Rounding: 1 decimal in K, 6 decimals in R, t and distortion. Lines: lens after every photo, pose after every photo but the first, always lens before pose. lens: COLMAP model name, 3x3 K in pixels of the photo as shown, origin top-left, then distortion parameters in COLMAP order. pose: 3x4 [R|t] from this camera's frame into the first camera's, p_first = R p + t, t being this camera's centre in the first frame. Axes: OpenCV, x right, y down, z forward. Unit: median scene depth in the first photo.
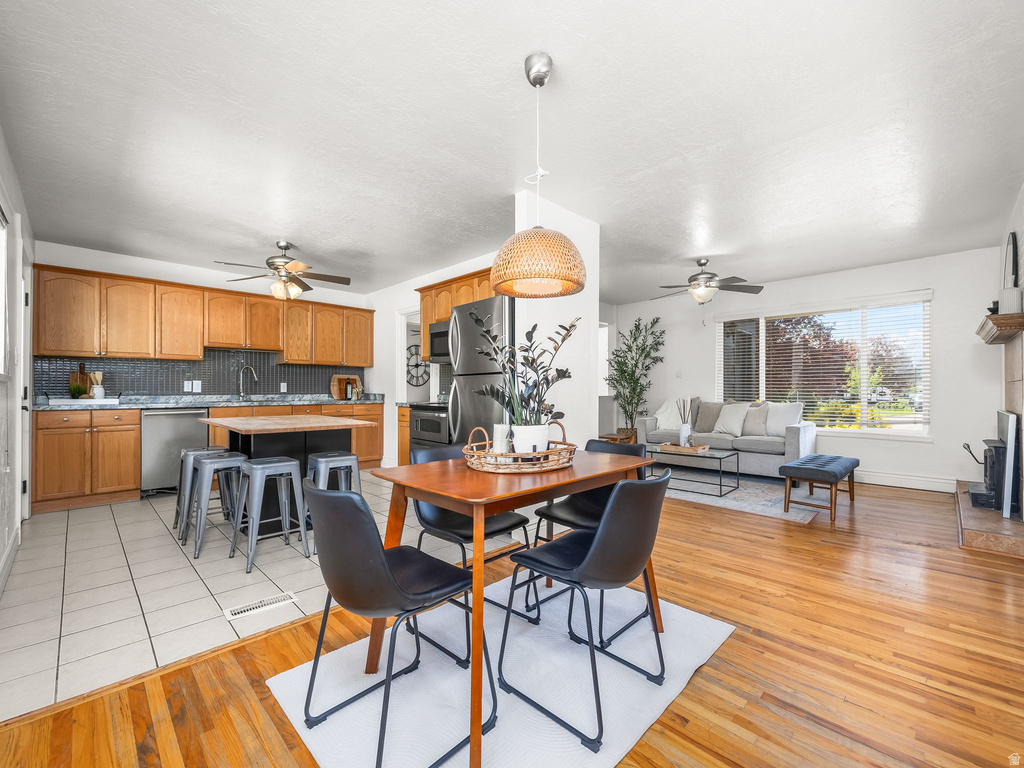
lens RADIAL K [[432.6, 0, 513.2], [0, 432.6, 385.4], [0, 0, 1]] dist [0.004718, 0.000477]
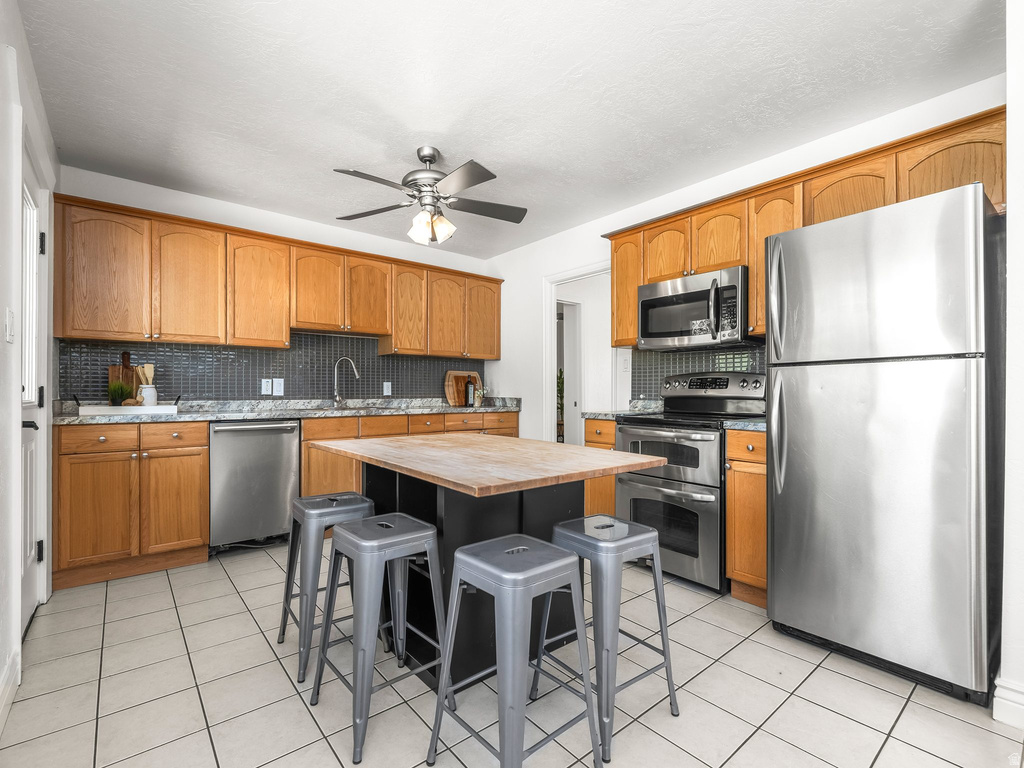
lens RADIAL K [[473.2, 0, 508.5], [0, 473.2, 388.6], [0, 0, 1]] dist [0.010386, 0.000399]
pose [[0.994951, 0.000044, -0.100360, -0.325399], [0.000115, 0.999999, 0.001578, 0.004067], [0.100360, -0.001582, 0.994950, 0.323119]]
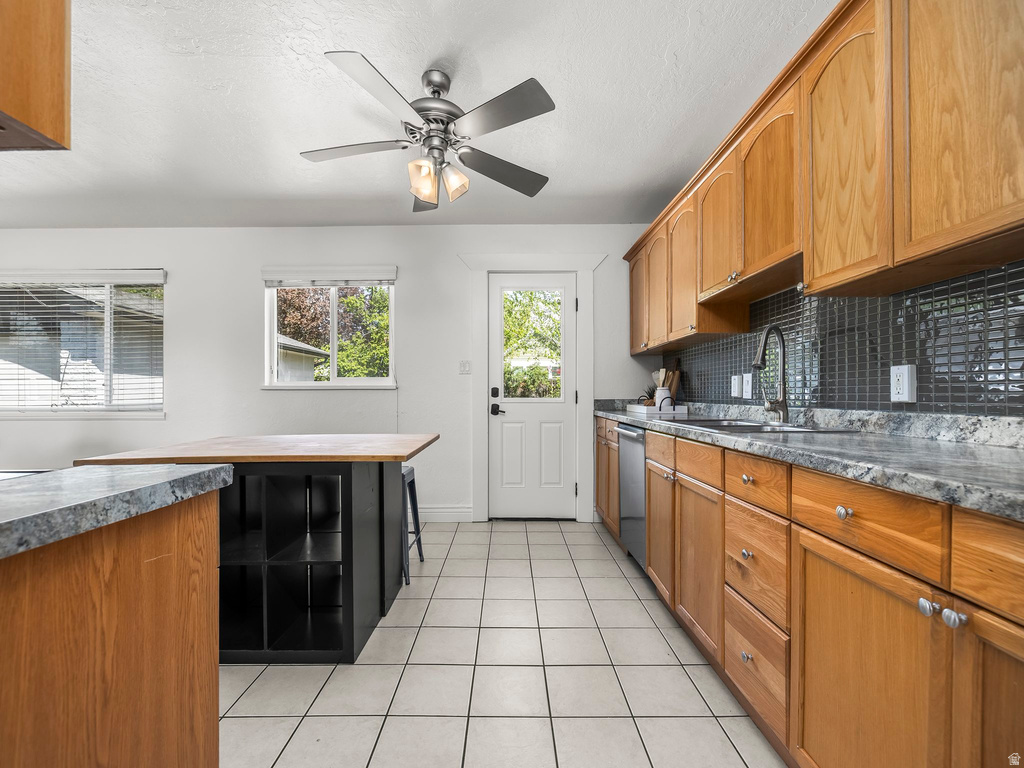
lens RADIAL K [[432.6, 0, 504.0], [0, 432.6, 392.0], [0, 0, 1]] dist [0.004718, 0.000477]
pose [[-0.712642, 0.000152, -0.701527, -0.238825], [0.011035, 0.999879, -0.010993, 0.012103], [0.701441, -0.015576, -0.712558, 1.285741]]
